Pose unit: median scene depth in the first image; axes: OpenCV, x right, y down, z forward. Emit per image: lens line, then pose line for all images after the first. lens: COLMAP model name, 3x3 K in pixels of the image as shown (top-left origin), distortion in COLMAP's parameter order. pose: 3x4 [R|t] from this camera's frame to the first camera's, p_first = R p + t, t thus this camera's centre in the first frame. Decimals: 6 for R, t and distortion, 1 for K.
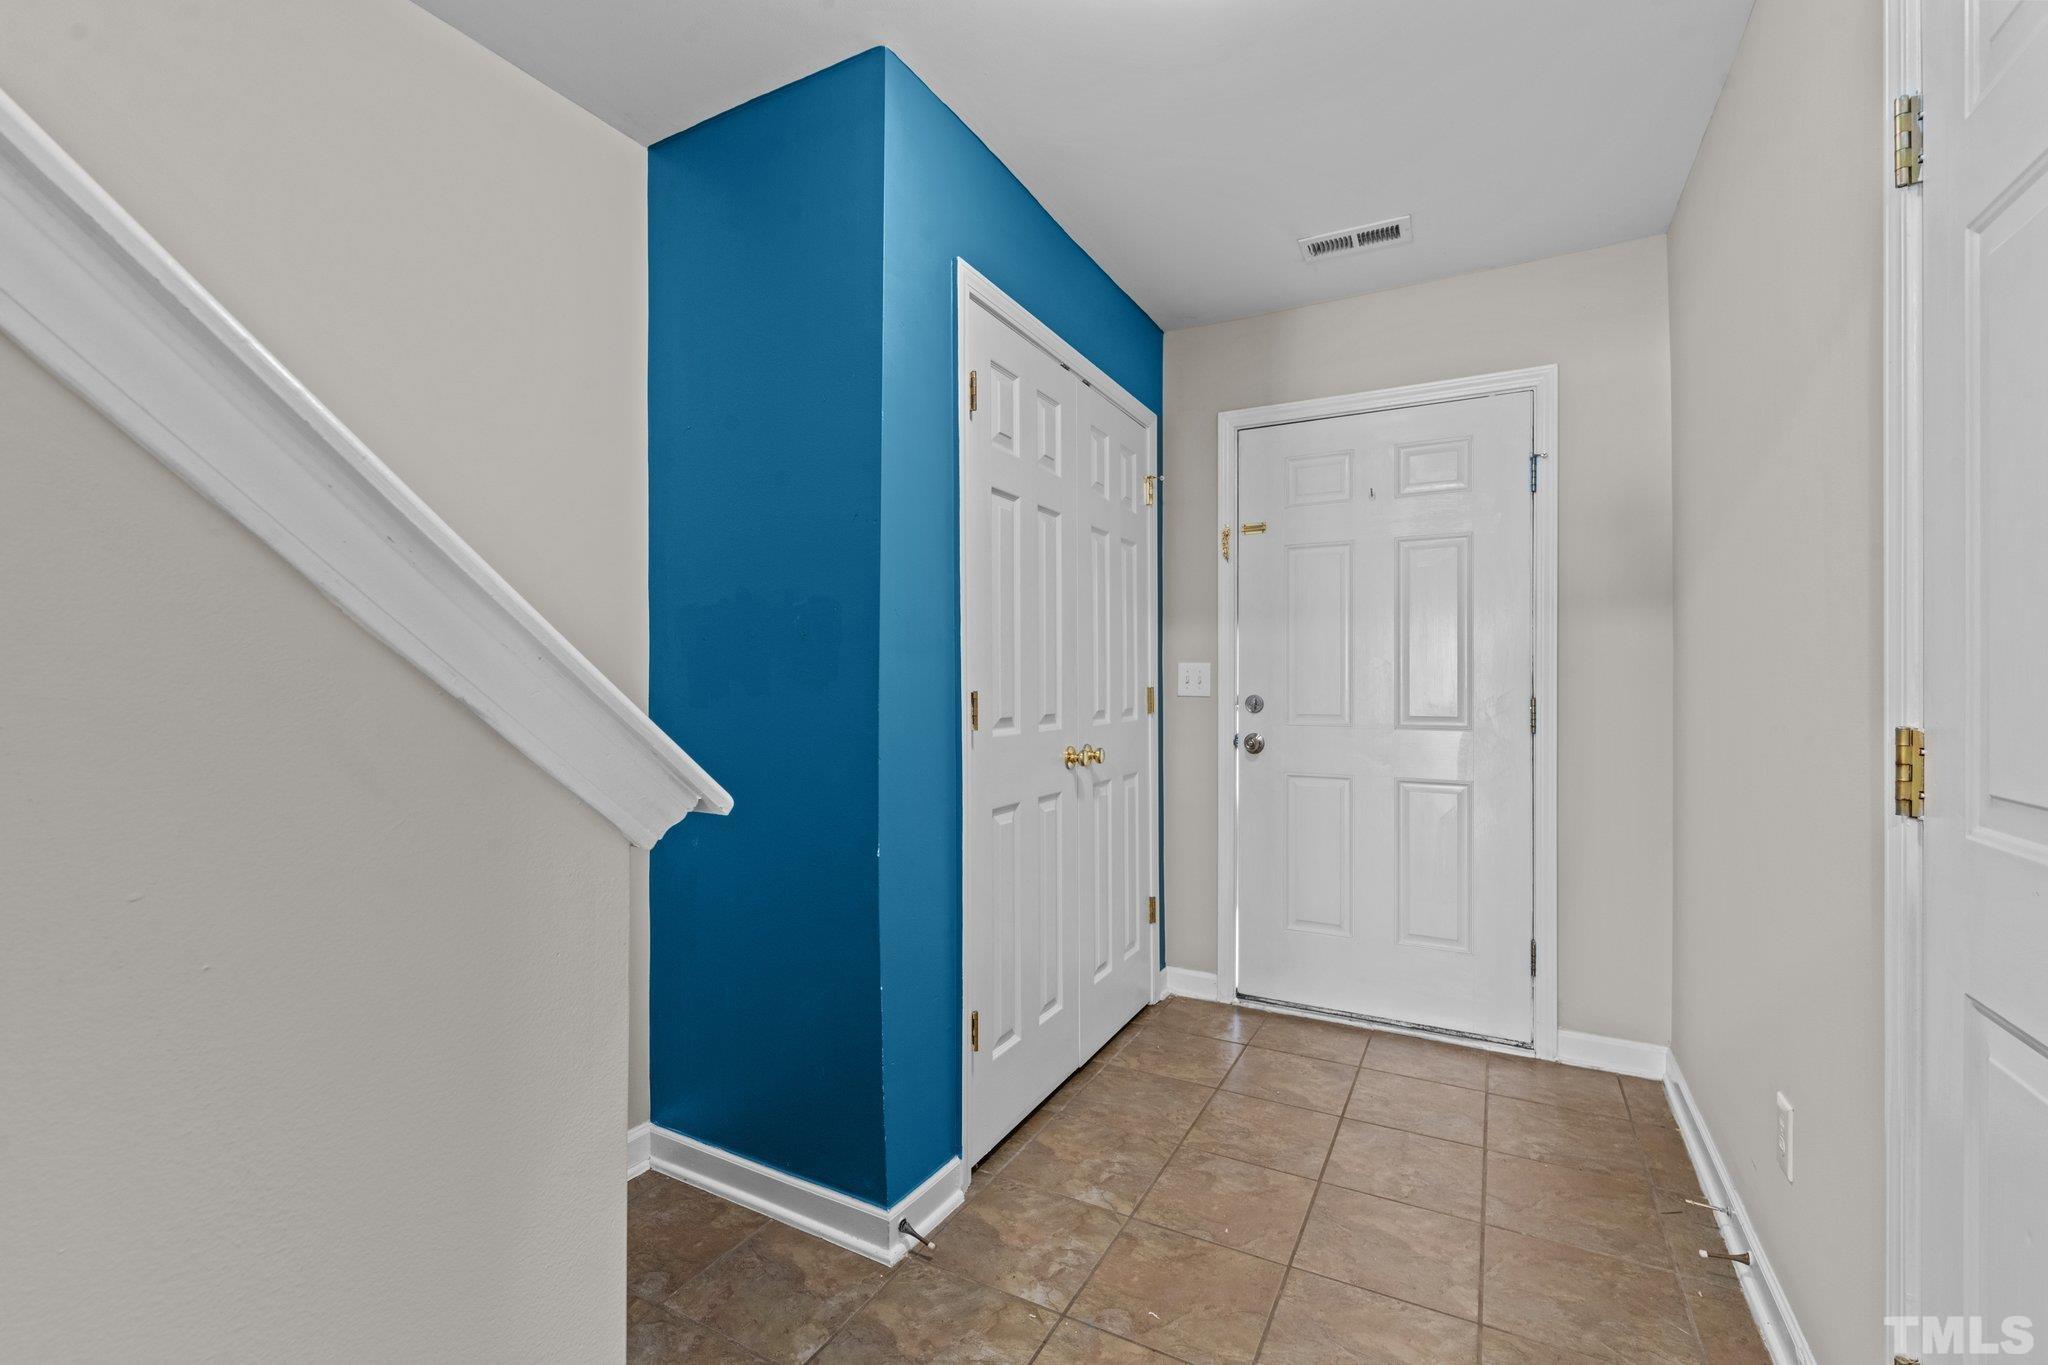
lens RADIAL K [[873.6, 0, 1019.2], [0, 873.6, 686.3], [0, 0, 1]] dist [0.000269, -0.000170]
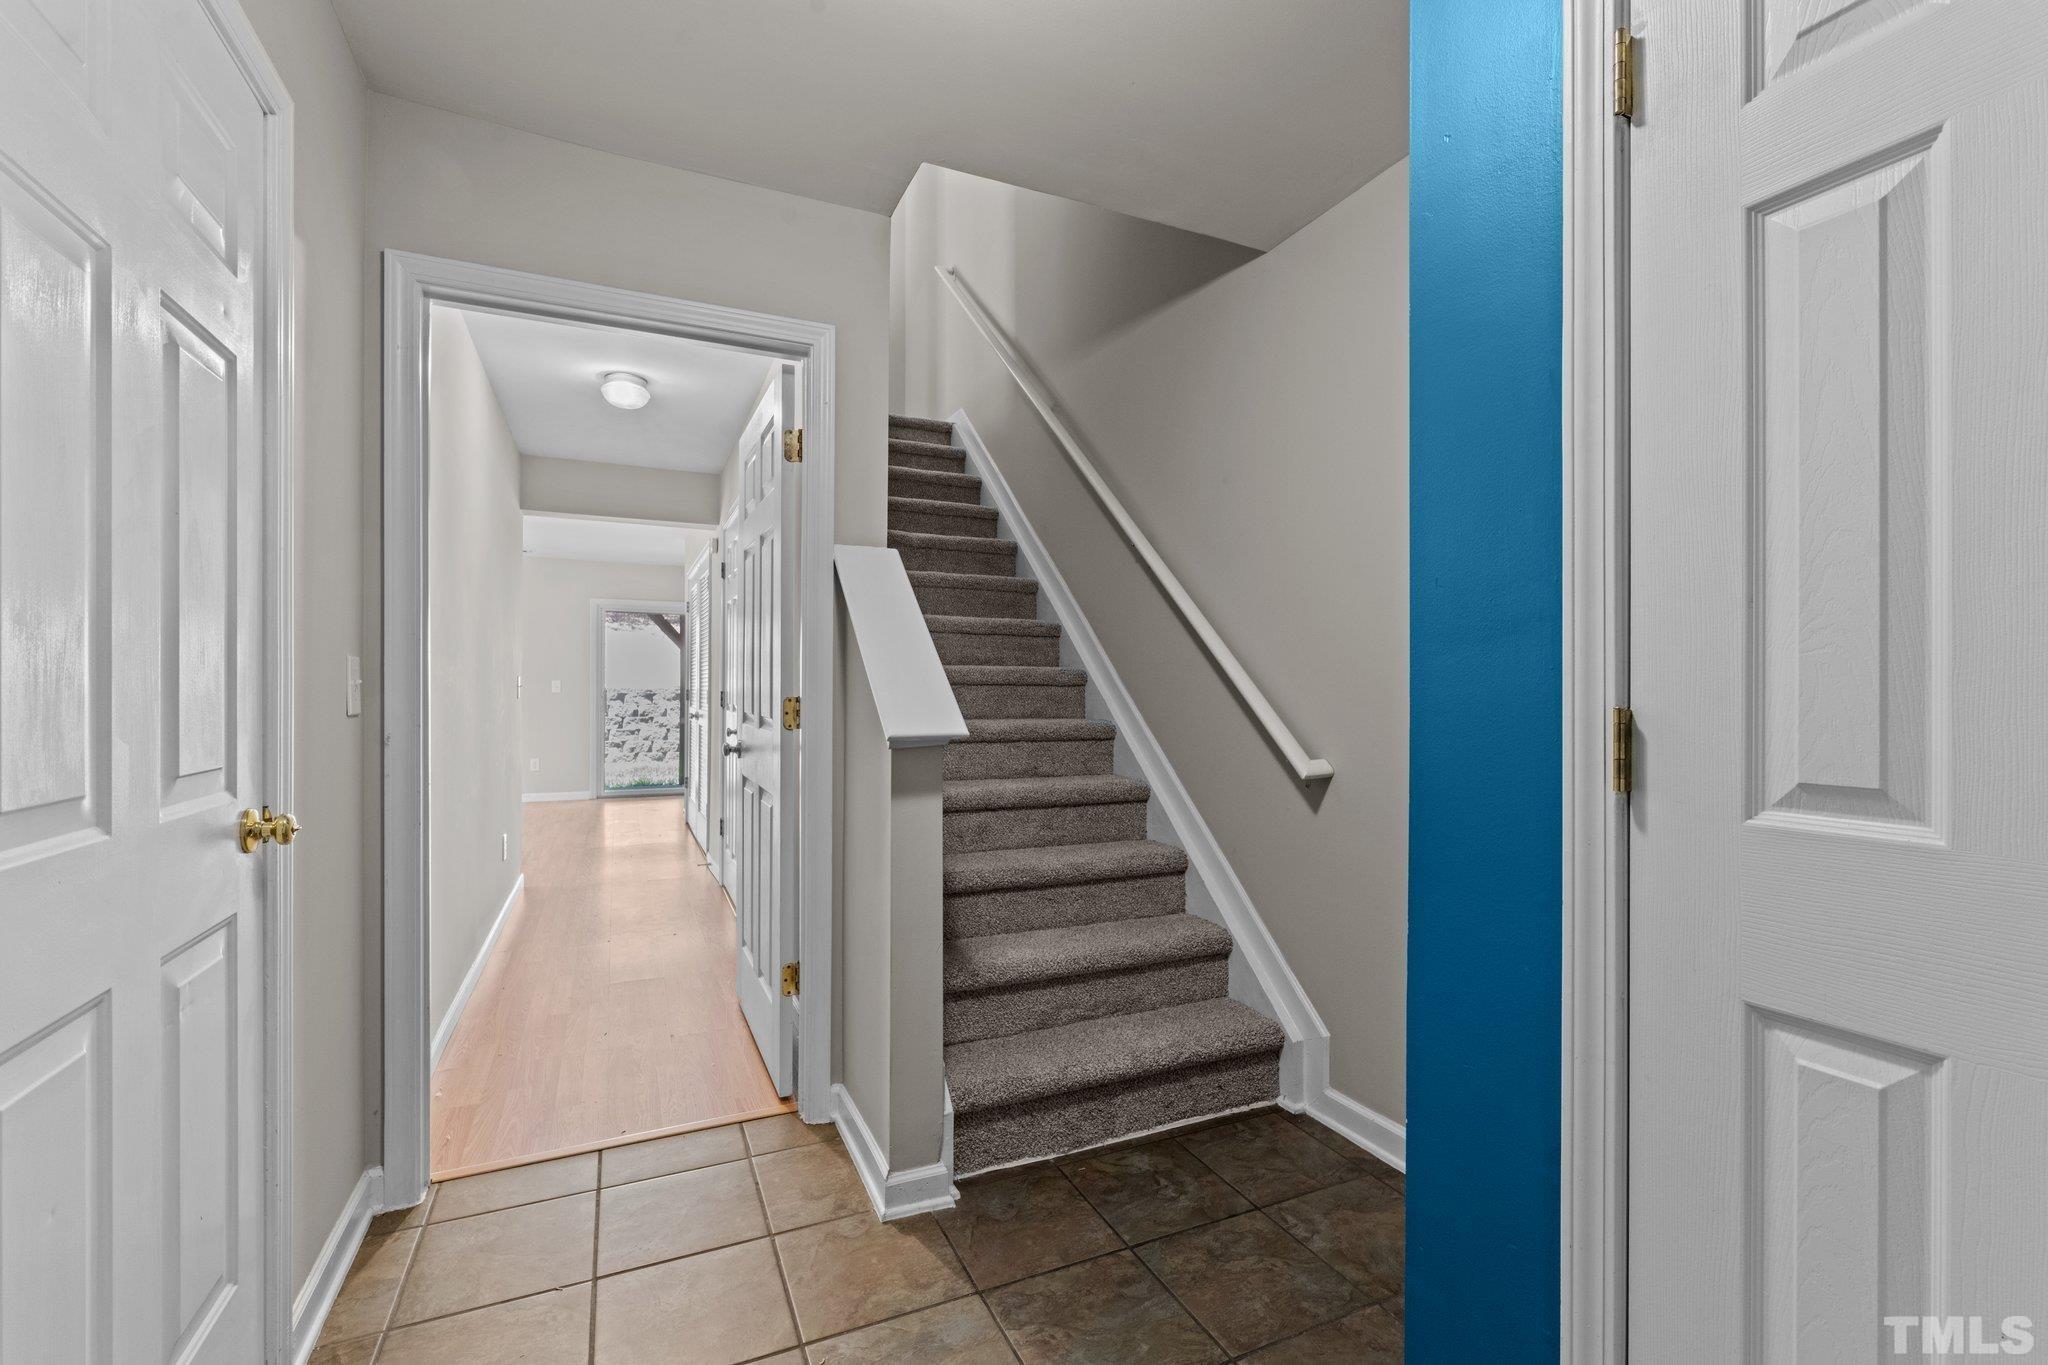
lens RADIAL K [[873.6, 0, 1019.2], [0, 873.6, 686.3], [0, 0, 1]] dist [0.000269, -0.000170]
pose [[-0.554111, -0.002798, -0.832438, 0.624926], [-0.007134, 0.999974, 0.001387, -0.007201], [0.832412, 0.006707, -0.554116, 1.181224]]
